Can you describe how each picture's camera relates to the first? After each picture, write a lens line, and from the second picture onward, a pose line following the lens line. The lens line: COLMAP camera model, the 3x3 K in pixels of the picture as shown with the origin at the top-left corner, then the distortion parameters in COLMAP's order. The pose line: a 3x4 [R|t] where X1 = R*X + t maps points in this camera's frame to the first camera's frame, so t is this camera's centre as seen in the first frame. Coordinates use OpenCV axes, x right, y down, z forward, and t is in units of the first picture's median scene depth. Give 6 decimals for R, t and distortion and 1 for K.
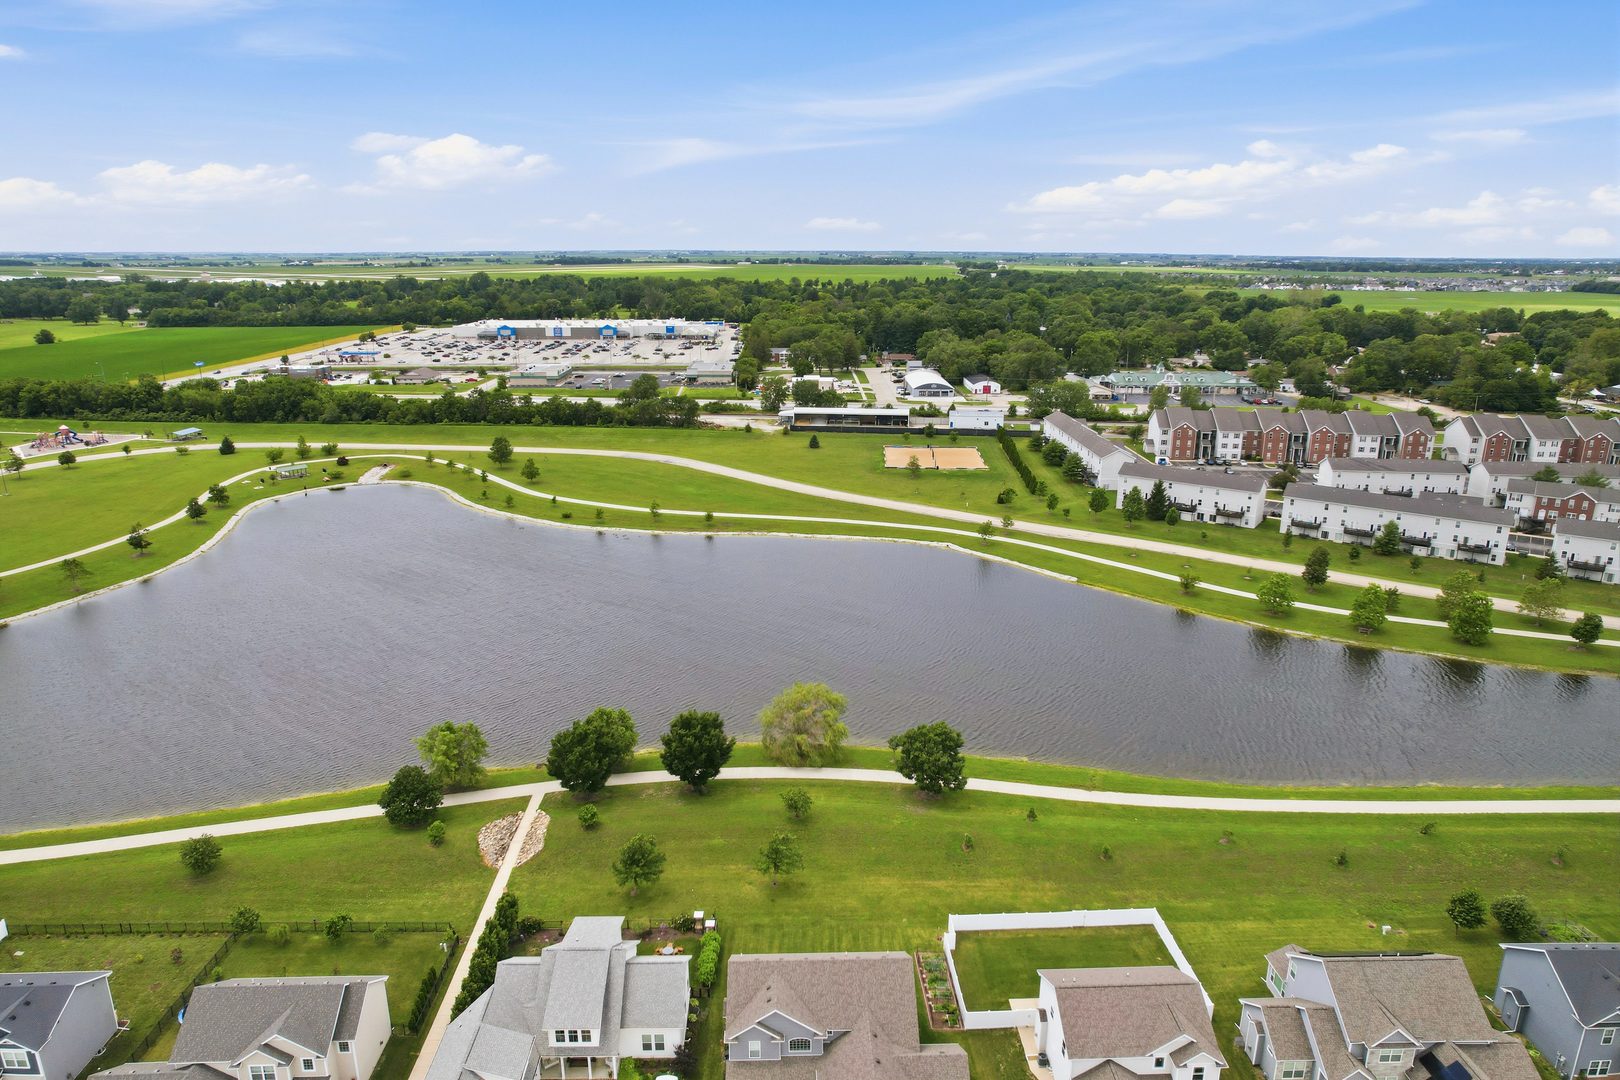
lens RADIAL K [[1032.8, 0, 812.3], [0, 1032.8, 548.3], [0, 0, 1]] dist [-0.076078, 0.074603]
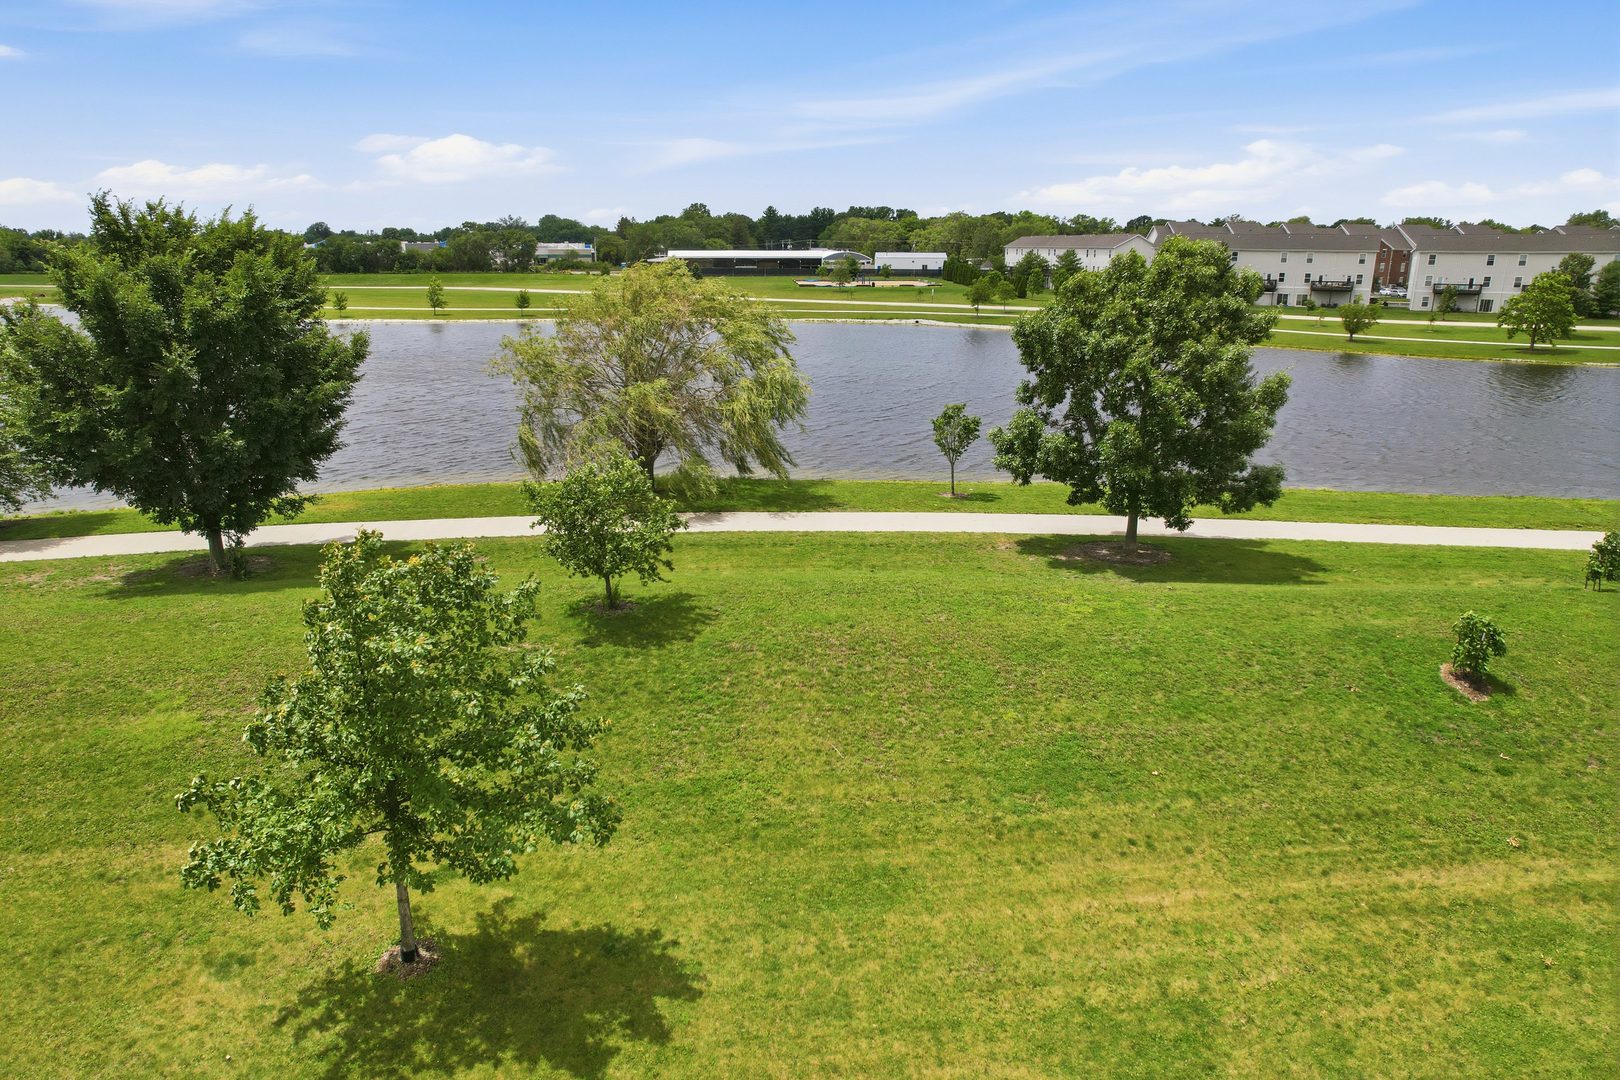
lens RADIAL K [[1032.4, 0, 811.3], [0, 1032.4, 545.3], [0, 0, 1]] dist [-0.064106, 0.053280]
pose [[0.994114, -0.030496, 0.103958, 0.002286], [0.030934, 0.999518, -0.002595, 0.120675], [-0.103828, 0.005795, 0.994578, 0.377443]]
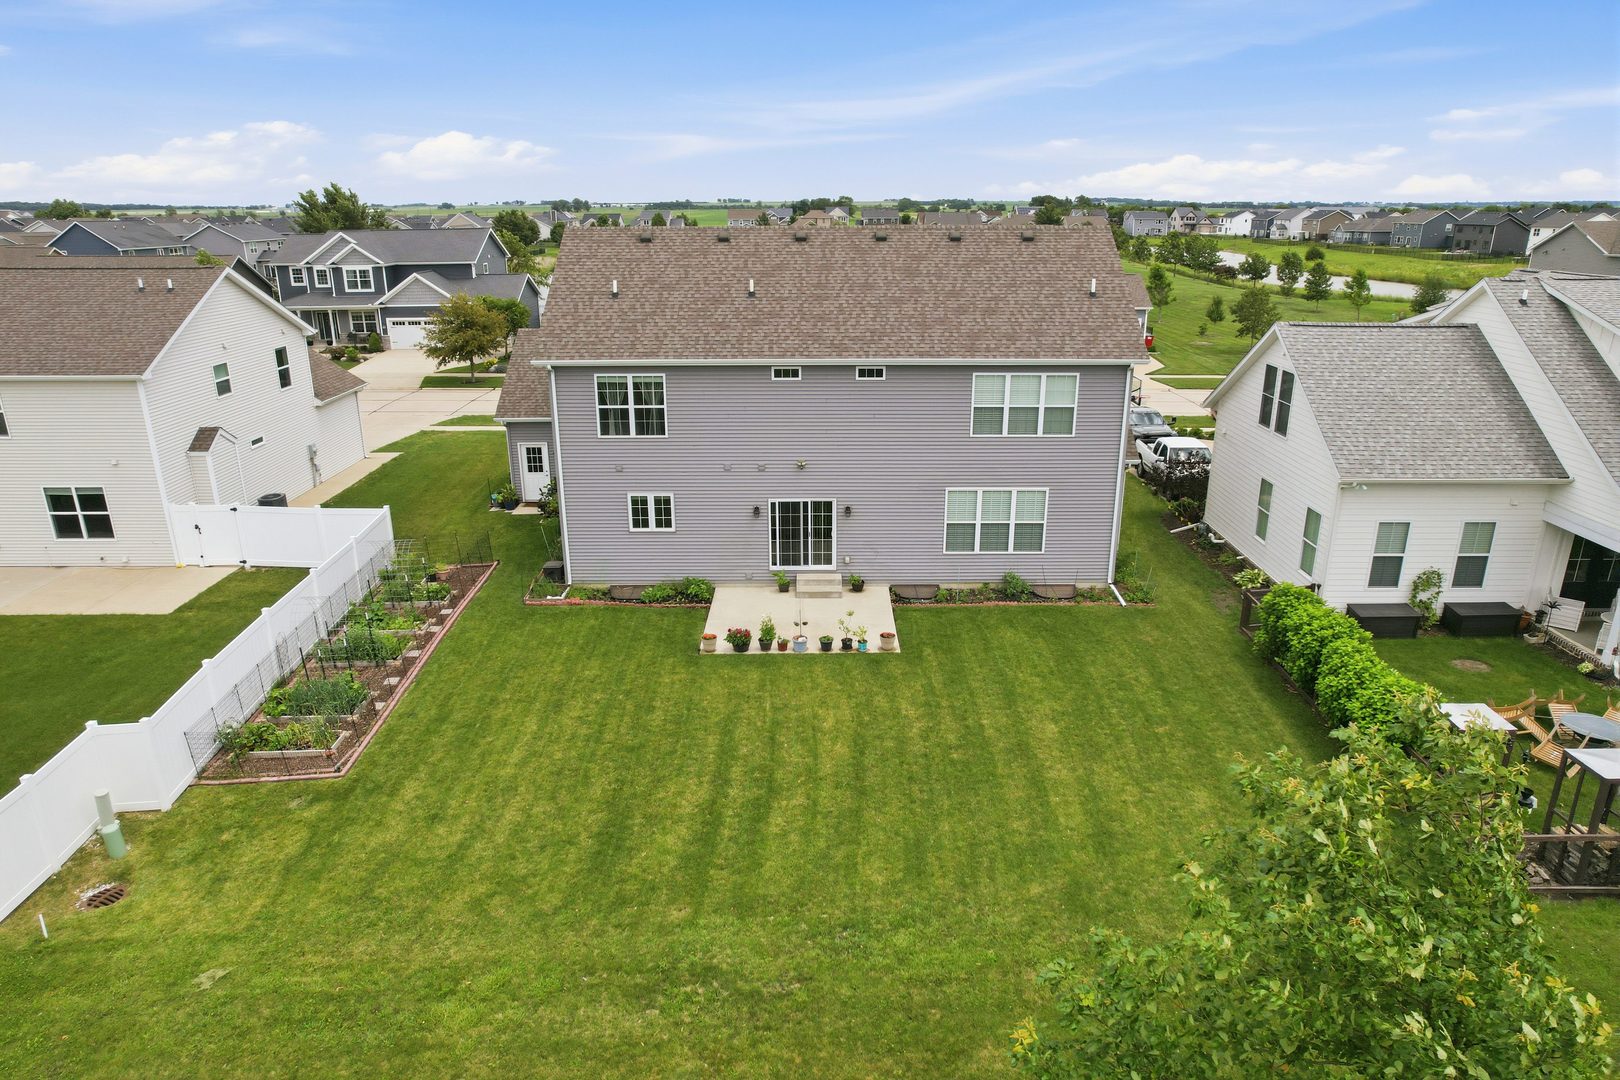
lens RADIAL K [[1032.8, 0, 812.3], [0, 1032.8, 548.3], [0, 0, 1]] dist [-0.076078, 0.074603]
pose [[-0.999472, -0.008709, 0.031311, 0.001622], [0.010946, 0.816924, 0.576642, 0.099123], [-0.030601, 0.576680, -0.816397, 0.451476]]
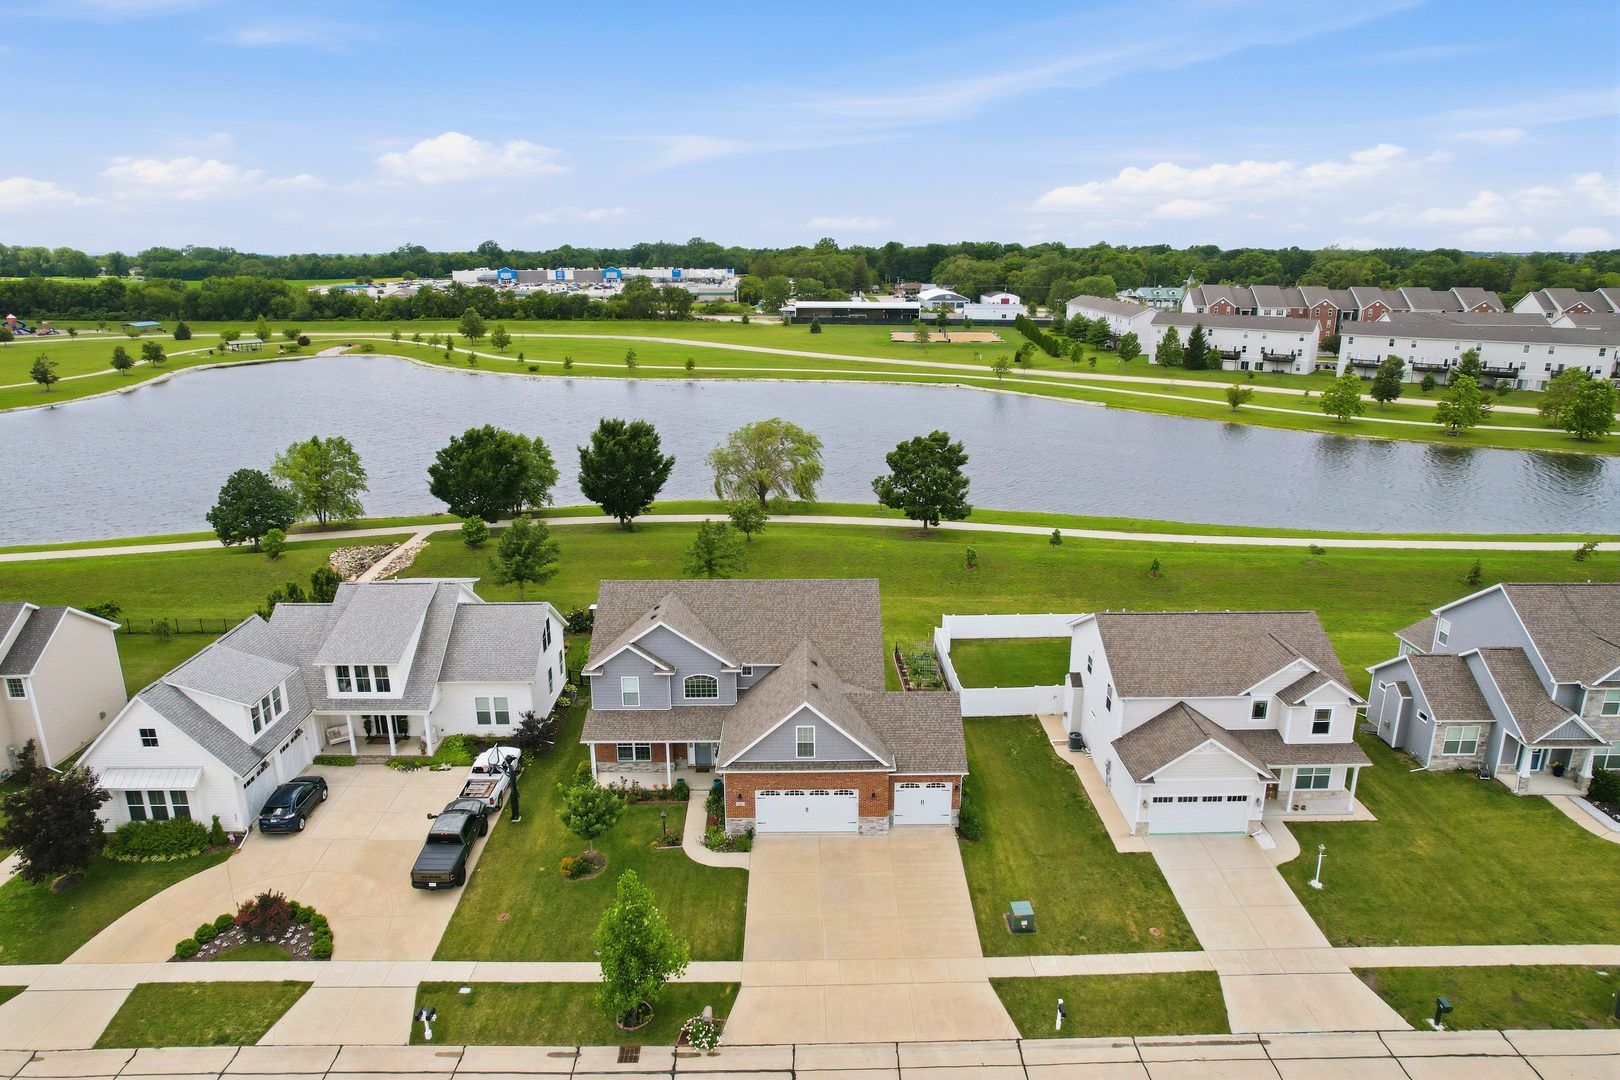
lens RADIAL K [[1032.8, 0, 812.3], [0, 1032.8, 548.3], [0, 0, 1]] dist [-0.076078, 0.074603]
pose [[0.999806, 0.001082, -0.019664, 0.023100], [-0.001109, 0.999998, -0.001368, 0.129060], [0.019663, 0.001390, 0.999806, 0.111594]]
